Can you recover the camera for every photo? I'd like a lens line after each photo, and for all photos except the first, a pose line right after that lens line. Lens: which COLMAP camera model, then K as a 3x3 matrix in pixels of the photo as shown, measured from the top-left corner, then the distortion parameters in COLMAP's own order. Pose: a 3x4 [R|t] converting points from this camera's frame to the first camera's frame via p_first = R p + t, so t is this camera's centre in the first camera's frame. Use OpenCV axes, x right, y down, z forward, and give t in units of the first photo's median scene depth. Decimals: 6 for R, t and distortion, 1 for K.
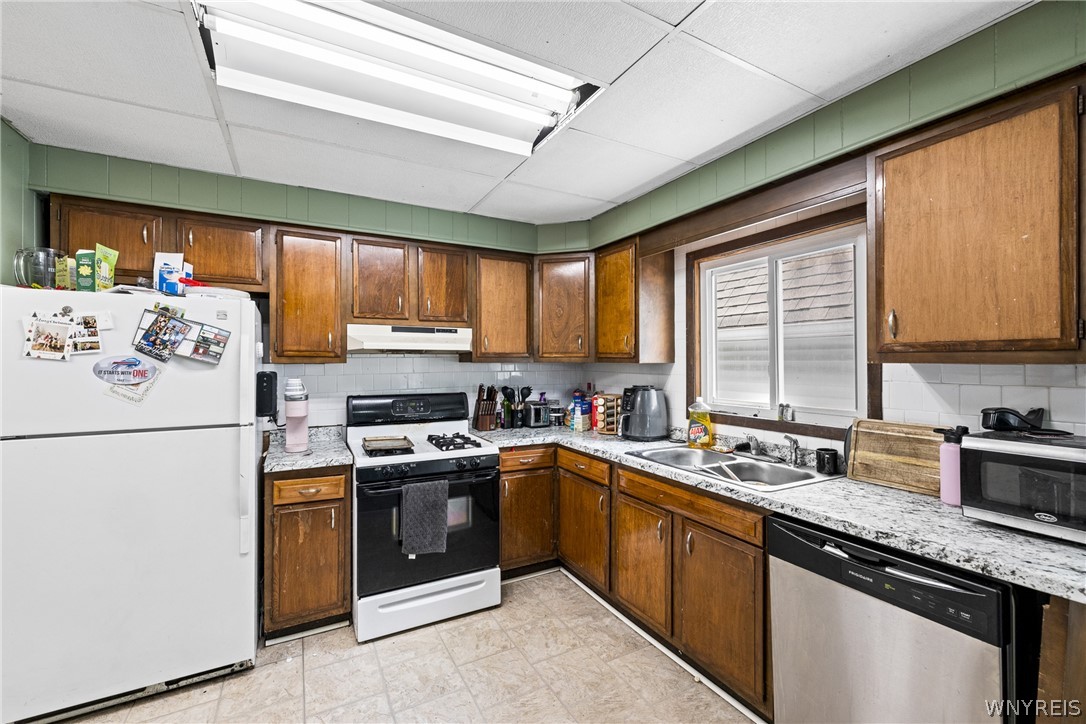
lens RADIAL K [[455.9, 0, 545.1], [0, 455.9, 361.9], [0, 0, 1]] dist [-0.001239, 0.000336]
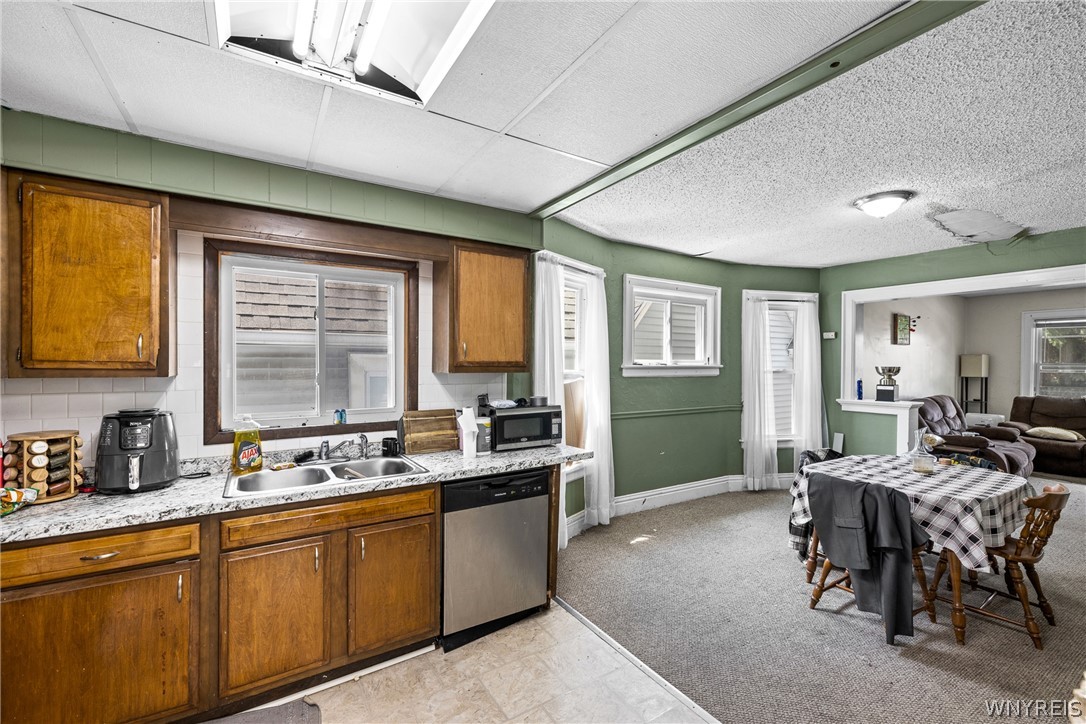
lens RADIAL K [[455.9, 0, 541.1], [0, 455.9, 368.5], [0, 0, 1]] dist [-0.001239, 0.000336]
pose [[-0.060324, -0.010108, 0.998128, -0.749266], [-0.000223, 0.999949, 0.010113, -0.025168], [-0.998179, 0.000387, -0.060323, 0.659851]]
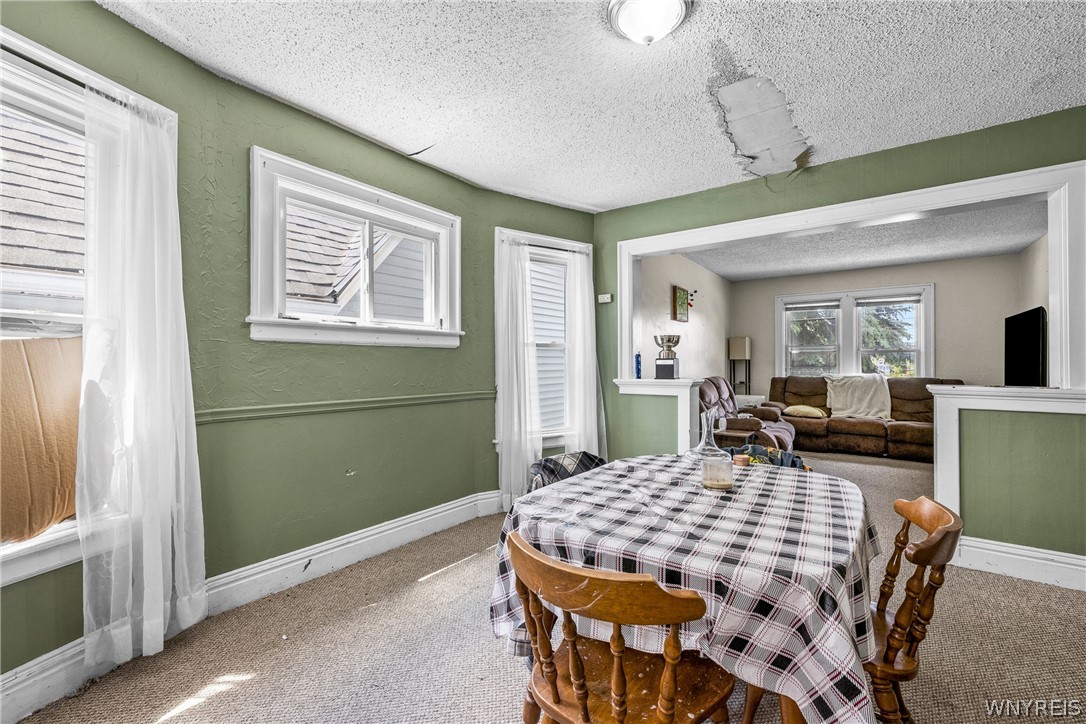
lens RADIAL K [[455.9, 0, 541.7], [0, 455.9, 361.5], [0, 0, 1]] dist [-0.001239, 0.000336]
pose [[-0.420258, 0.007284, 0.907375, 0.063234], [0.008210, 0.999957, -0.004225, 0.106039], [-0.907367, 0.005674, -0.420300, -0.062046]]
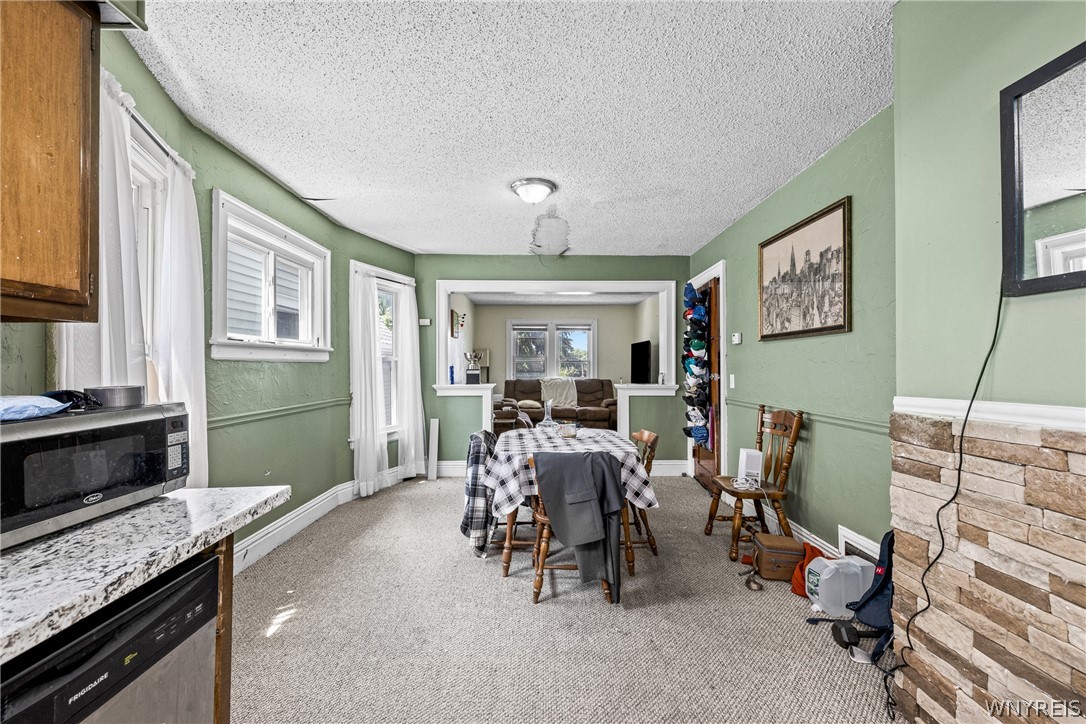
lens RADIAL K [[455.9, 0, 544.1], [0, 455.9, 362.1], [0, 0, 1]] dist [-0.001239, 0.000336]
pose [[-0.883710, 0.007264, 0.467979, -0.035943], [0.006329, 0.999974, -0.003569, 0.058193], [-0.467993, -0.000192, -0.883732, 0.853563]]
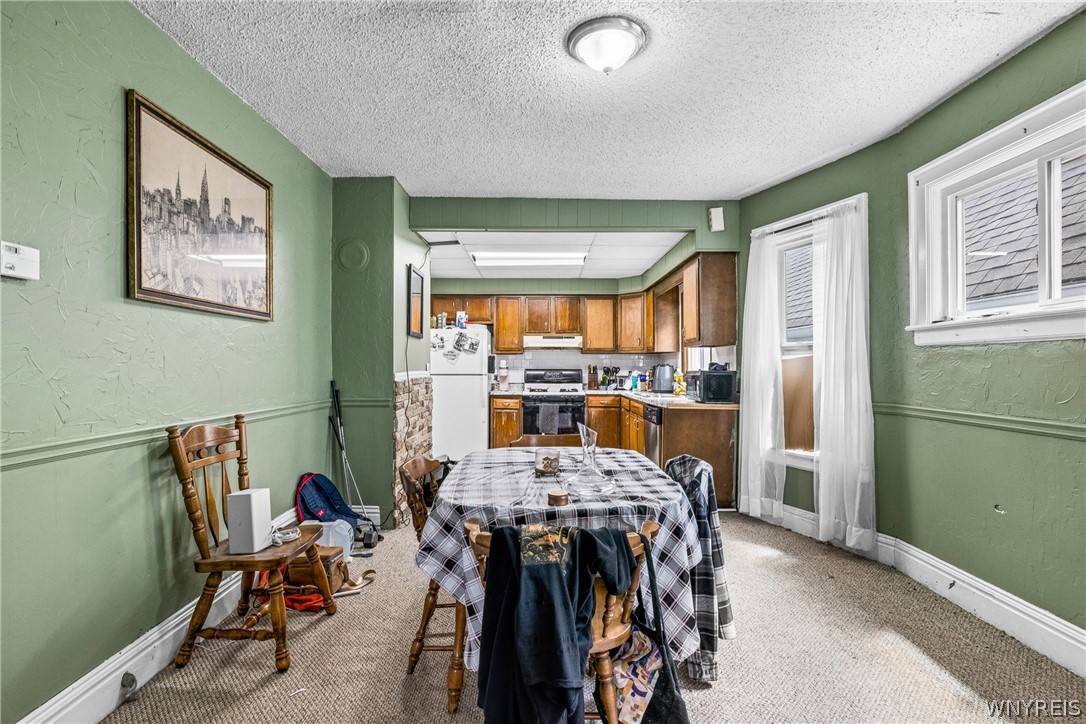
lens RADIAL K [[535.3, 0, 541.1], [0, 535.3, 369.5], [0, 0, 1]] dist [-0.001656, 0.000006]
pose [[0.879073, 0.002921, -0.476678, 1.233886], [-0.002148, 0.999995, 0.002167, 0.104829], [0.476682, -0.000881, 0.879075, -1.747096]]
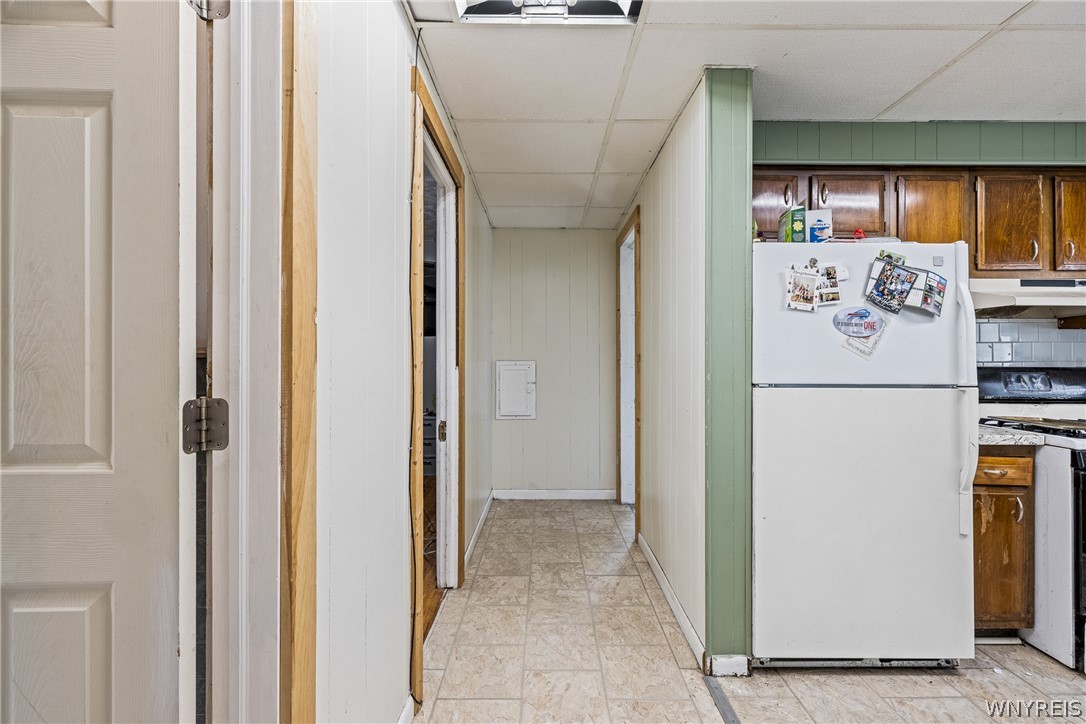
lens RADIAL K [[455.9, 0, 540.6], [0, 455.9, 359.9], [0, 0, 1]] dist [-0.001239, 0.000336]
pose [[0.875108, 0.003025, -0.483918, -0.996452], [-0.003981, 0.999992, -0.000948, 0.097062], [0.483911, 0.002756, 0.875113, -0.155093]]
